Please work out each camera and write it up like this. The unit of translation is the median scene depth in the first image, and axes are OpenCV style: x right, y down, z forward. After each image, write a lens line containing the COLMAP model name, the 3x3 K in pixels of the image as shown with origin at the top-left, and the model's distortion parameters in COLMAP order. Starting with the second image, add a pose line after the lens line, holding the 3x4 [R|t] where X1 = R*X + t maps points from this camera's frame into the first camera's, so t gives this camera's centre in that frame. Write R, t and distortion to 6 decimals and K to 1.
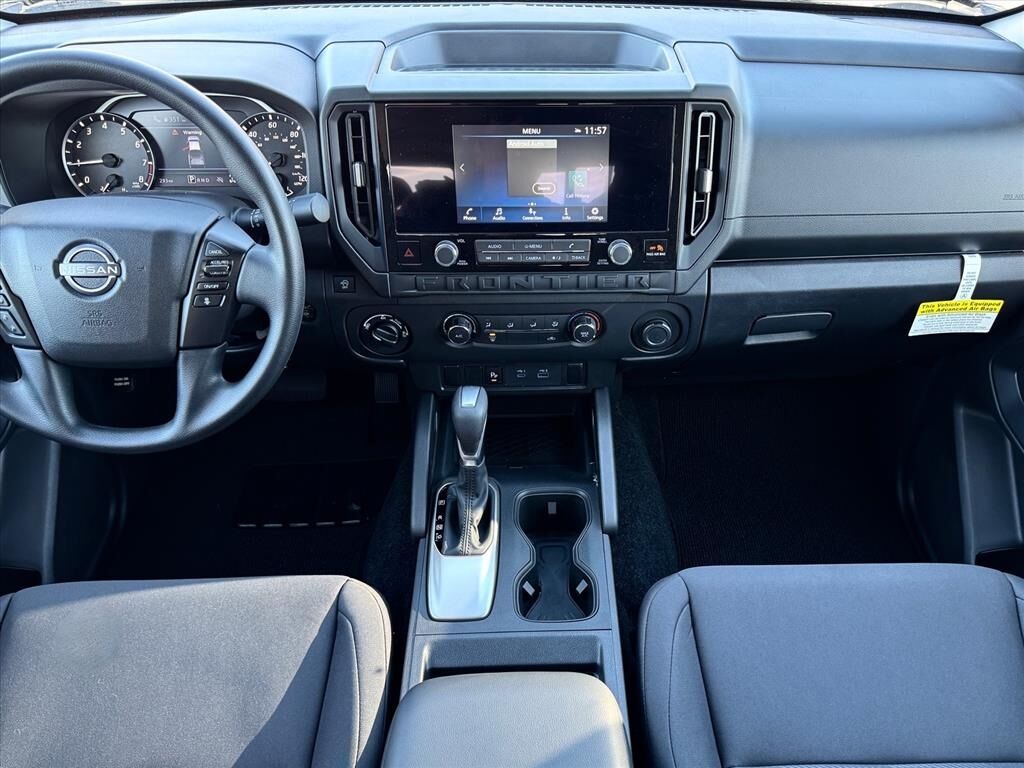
lens RADIAL K [[846.3, 0, 554.7], [0, 846.3, 451.0], [0, 0, 1]] dist [0.085009, -0.132773]
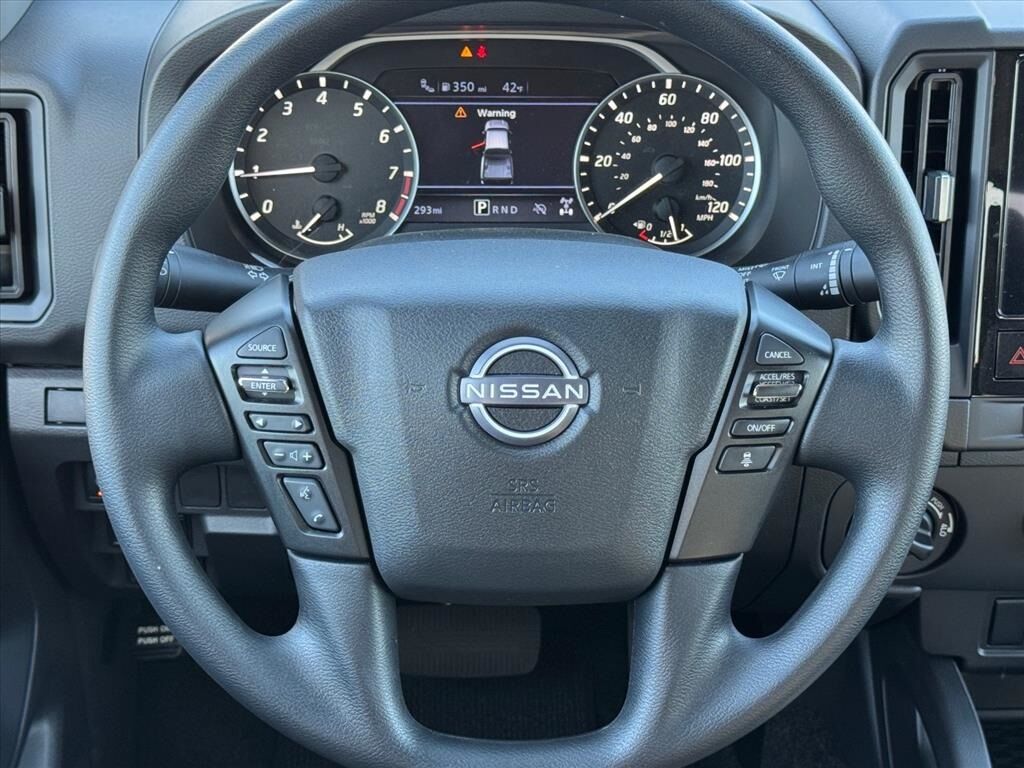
lens RADIAL K [[1815.3, 0, 533.9], [0, 1815.3, 435.6], [0, 0, 1]] dist [0.071625, -0.018726]
pose [[0.999859, 0.003252, 0.016490, -0.422140], [-0.000078, 0.981990, -0.188930, -0.002855], [-0.016807, 0.188902, 0.981852, 0.036019]]
